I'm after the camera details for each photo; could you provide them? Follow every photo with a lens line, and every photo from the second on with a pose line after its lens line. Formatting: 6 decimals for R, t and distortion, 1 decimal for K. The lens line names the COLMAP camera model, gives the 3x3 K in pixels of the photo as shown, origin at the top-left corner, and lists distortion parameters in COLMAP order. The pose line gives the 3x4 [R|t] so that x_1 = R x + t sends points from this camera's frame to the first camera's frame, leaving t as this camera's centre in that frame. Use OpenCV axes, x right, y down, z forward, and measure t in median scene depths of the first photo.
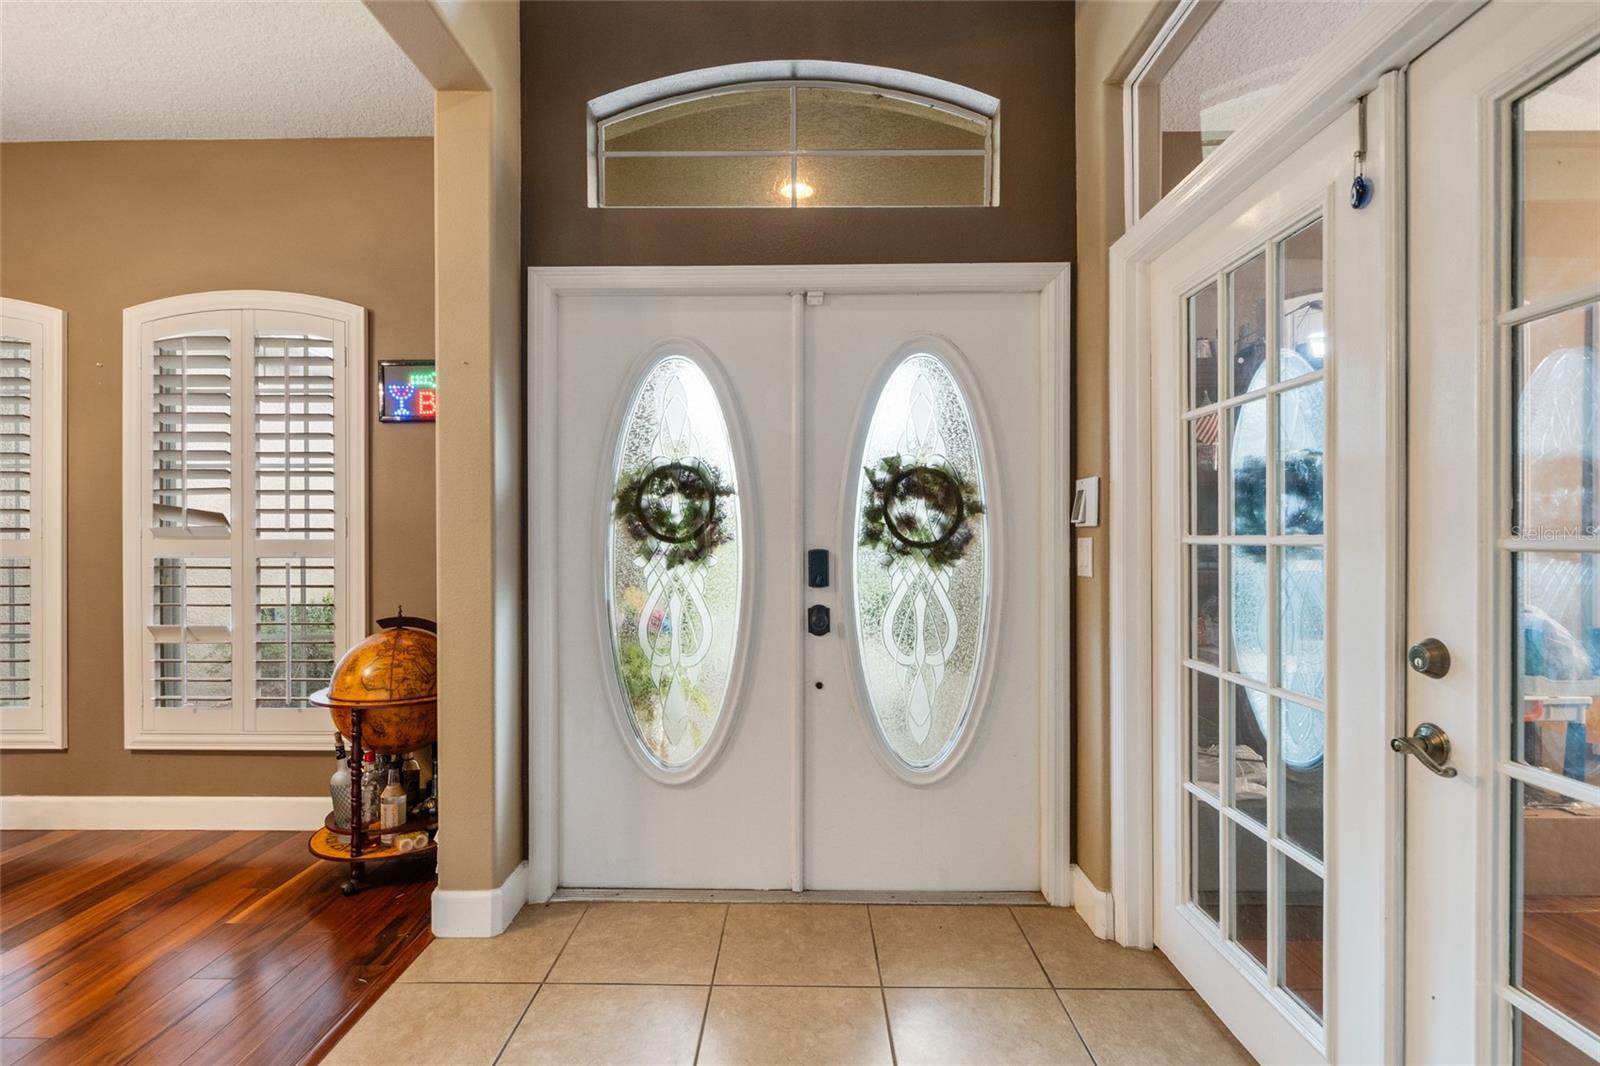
lens RADIAL K [[820.4, 0, 778.7], [0, 820.4, 542.1], [0, 0, 1]] dist [0.006050, 0.000412]
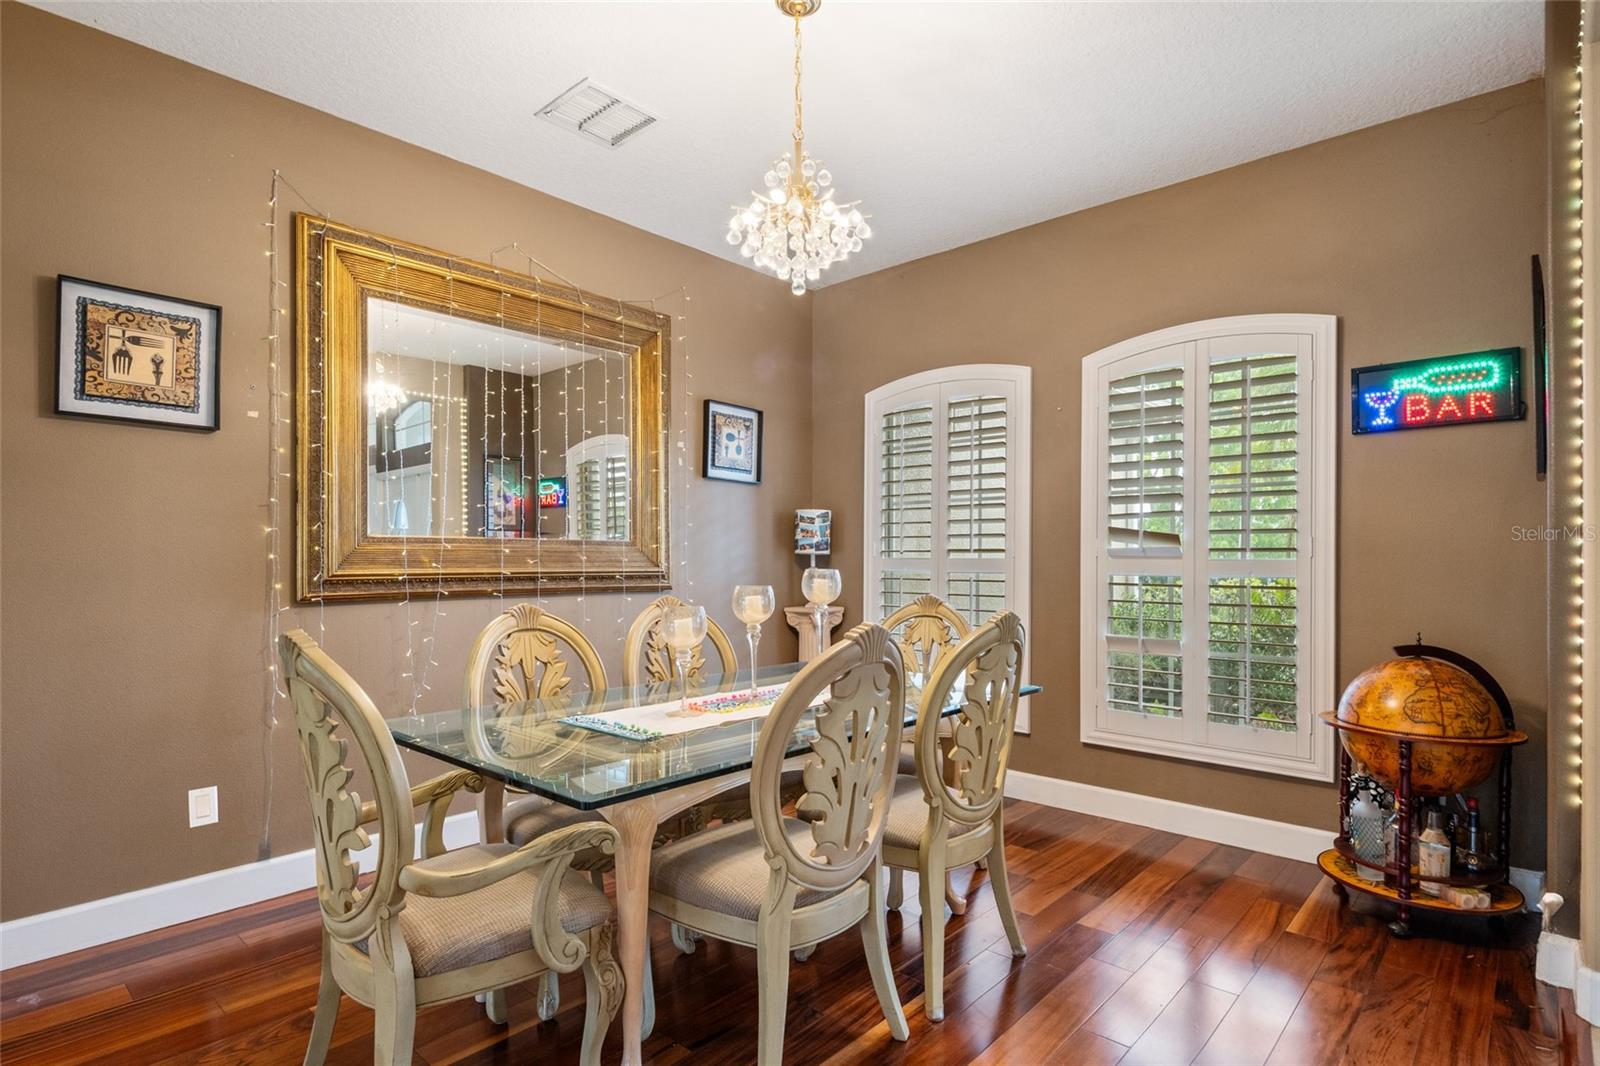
lens RADIAL K [[809.3, 0, 774.7], [0, 809.3, 557.9], [0, 0, 1]] dist [-0.015818, -0.001481]
pose [[0.751341, 0.002423, -0.659910, -0.439682], [-0.006085, 0.999976, -0.003258, 0.002798], [0.659886, 0.006464, 0.751338, -0.146621]]
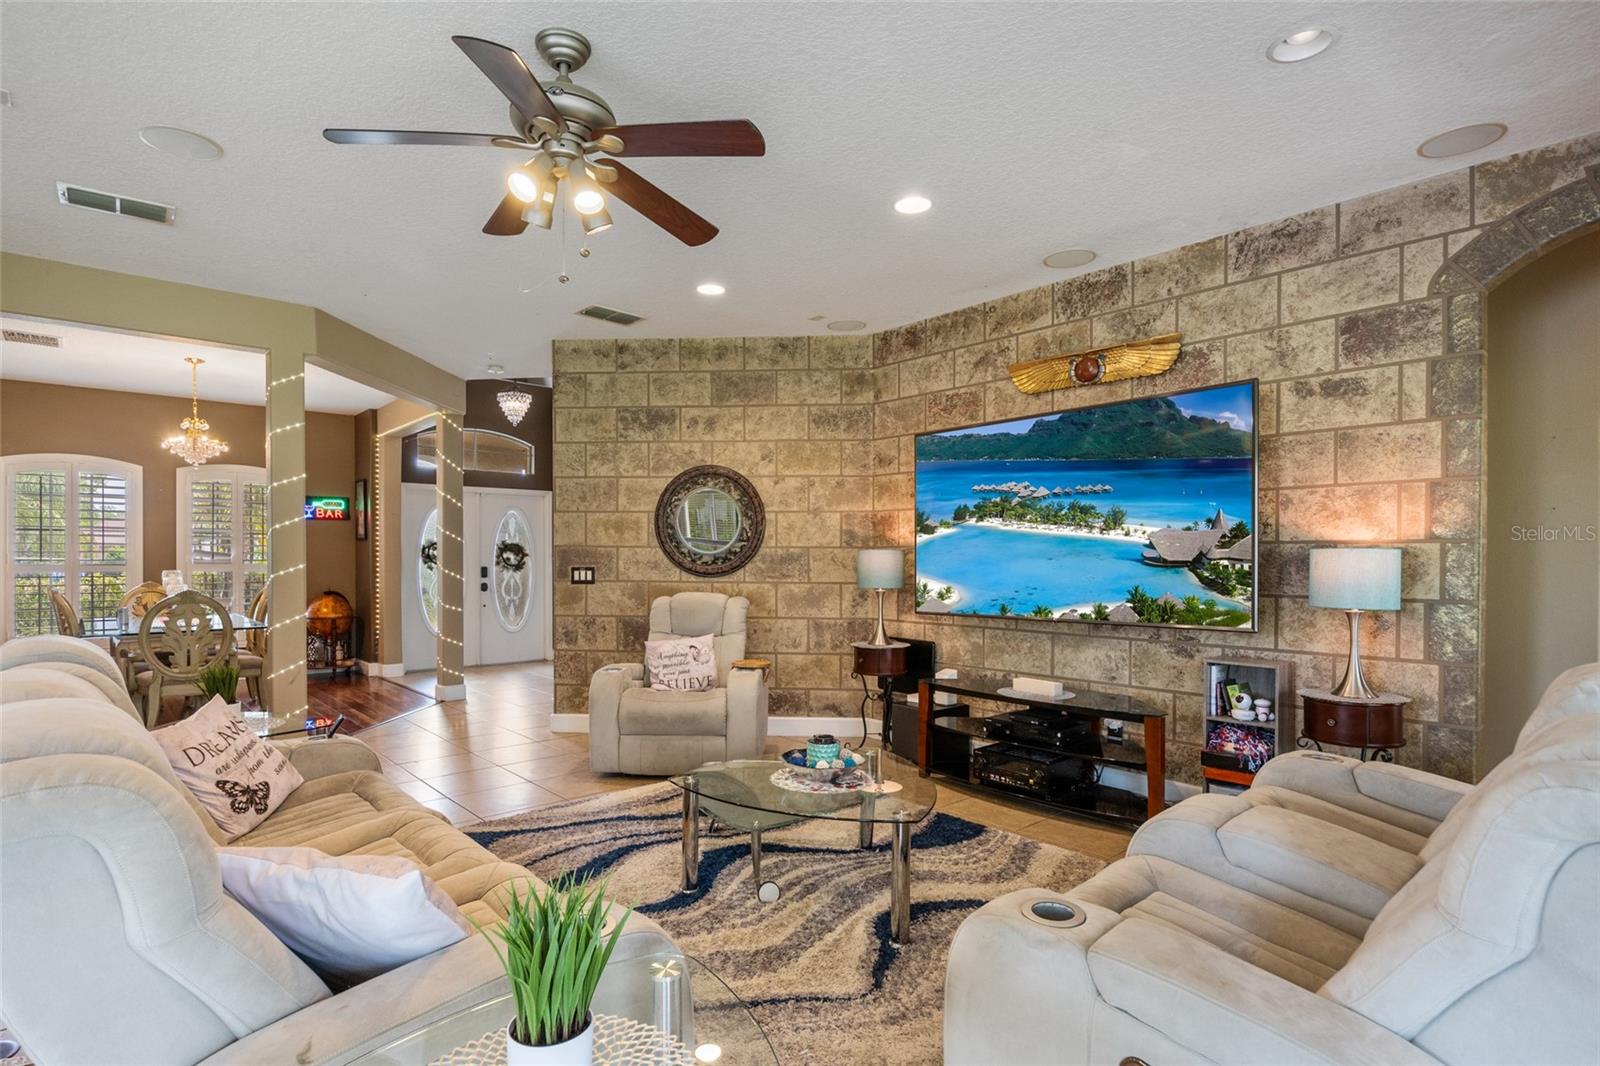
lens RADIAL K [[806.0, 0, 783.9], [0, 806.0, 569.0], [0, 0, 1]] dist [0.006317, -0.002202]
pose [[0.728060, -0.006594, 0.685482, -1.318220], [0.000069, 0.999954, 0.009546, -0.013940], [-0.685513, -0.006903, 0.728027, -2.273380]]
